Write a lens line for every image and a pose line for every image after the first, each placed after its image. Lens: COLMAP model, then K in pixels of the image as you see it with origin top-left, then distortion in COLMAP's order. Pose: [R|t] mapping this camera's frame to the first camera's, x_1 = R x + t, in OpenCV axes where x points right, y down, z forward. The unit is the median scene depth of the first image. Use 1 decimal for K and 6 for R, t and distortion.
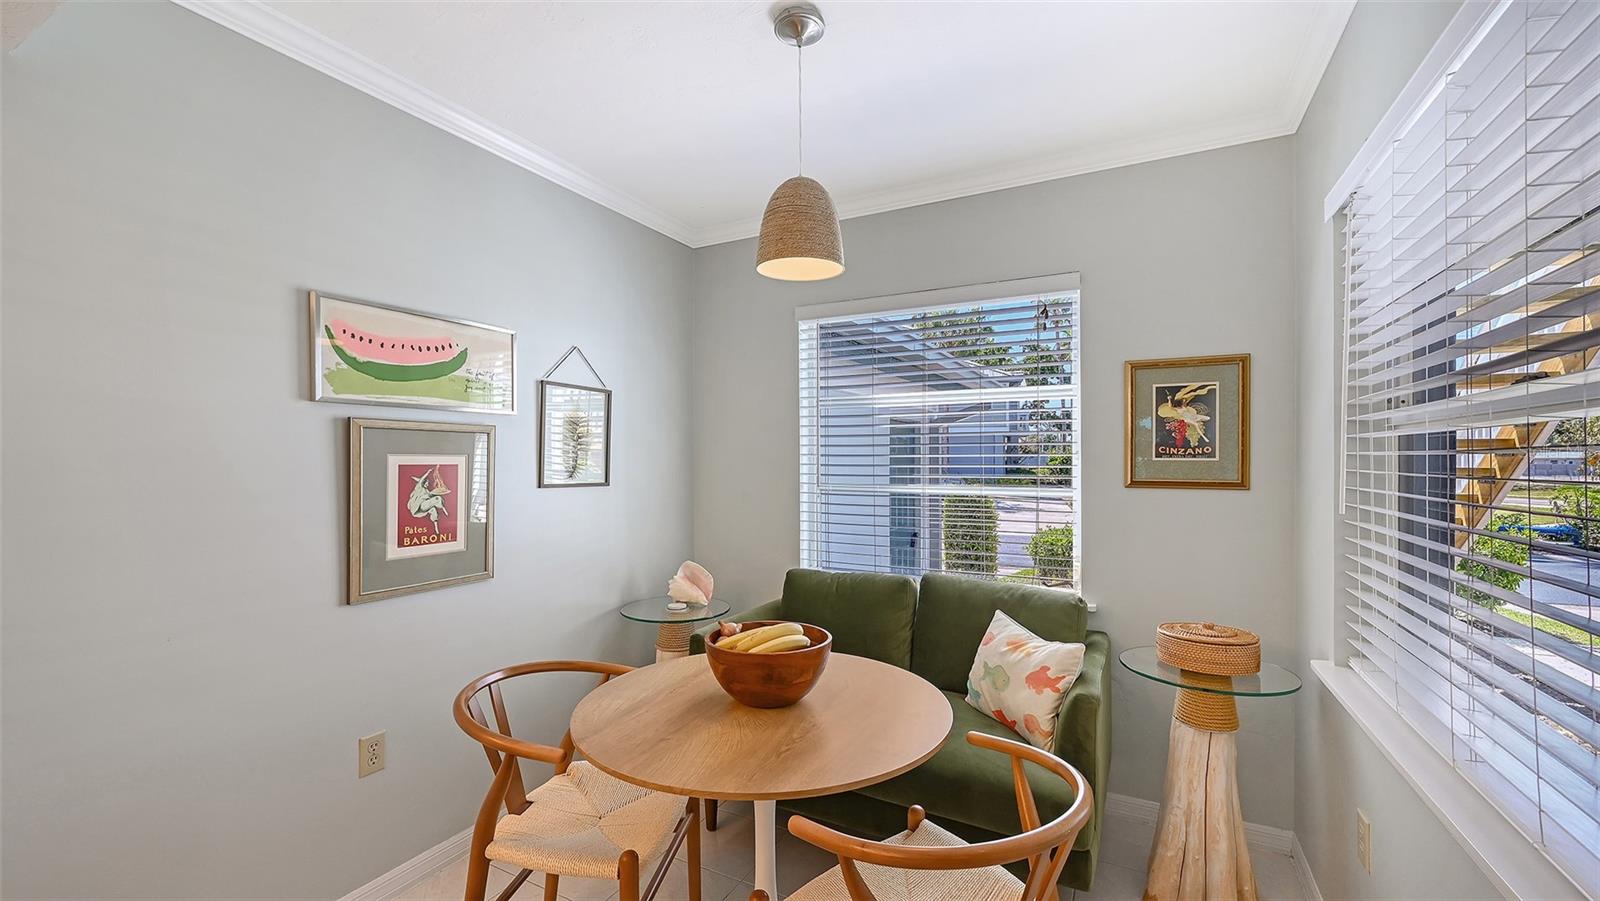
lens RADIAL K [[645.1, 0, 805.2], [0, 645.1, 456.2], [0, 0, 1]] dist [-0.000411, -0.000143]
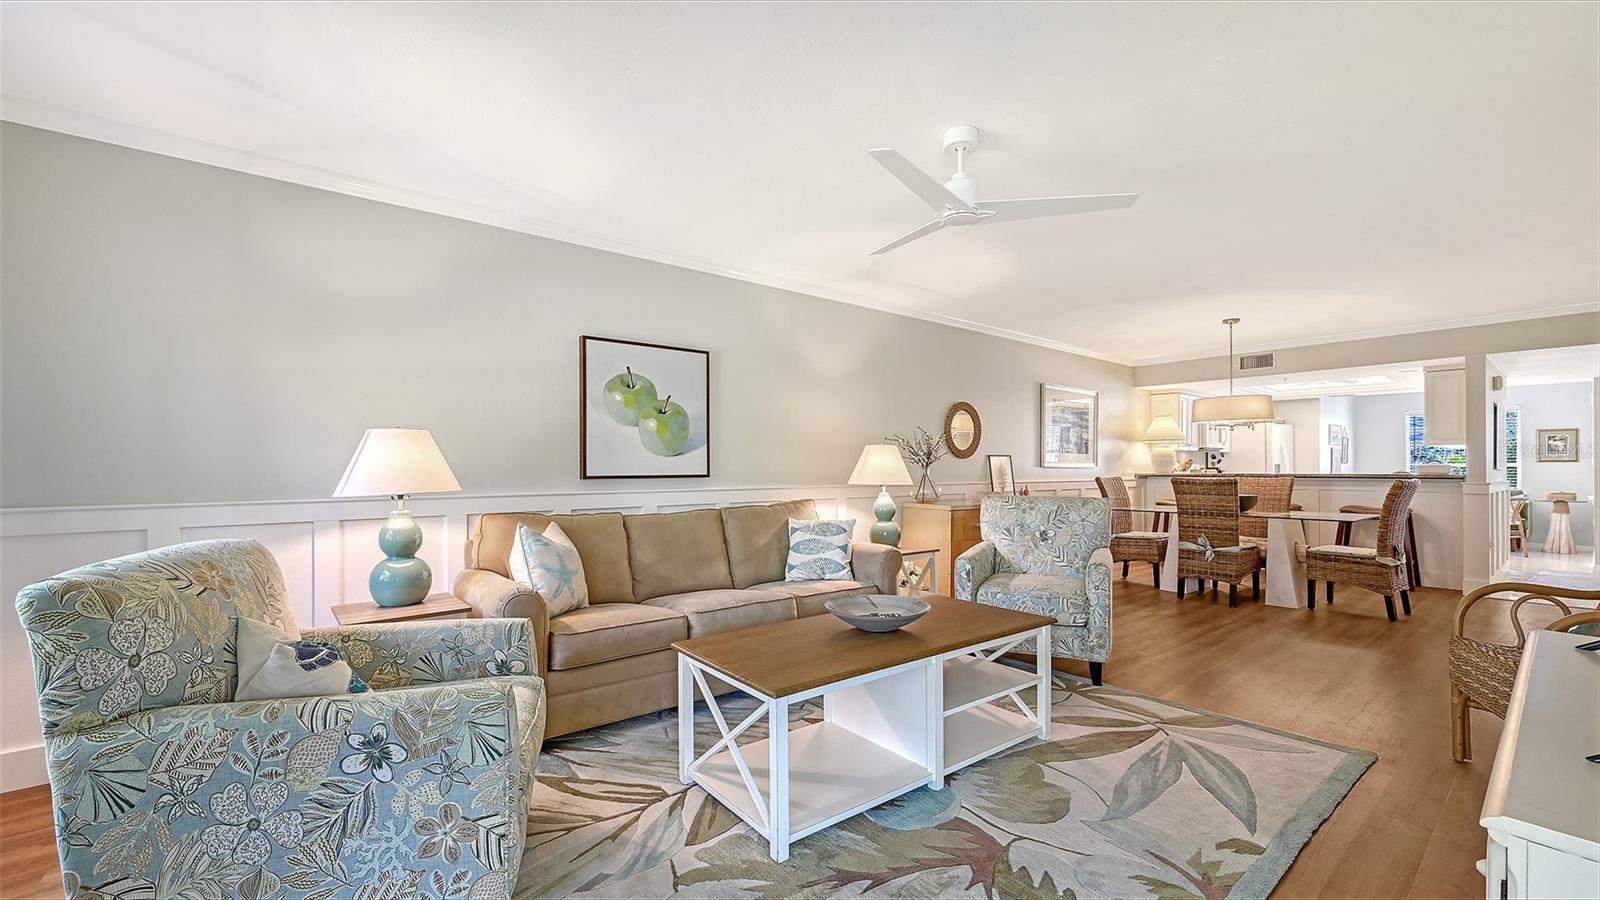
lens RADIAL K [[647.0, 0, 788.1], [0, 647.0, 464.6], [0, 0, 1]] dist [-0.000406, -0.000300]
pose [[0.914773, -0.003302, -0.403954, -2.121455], [0.005209, 0.999980, 0.003623, 0.027657], [0.403934, -0.005418, 0.914772, -4.522607]]
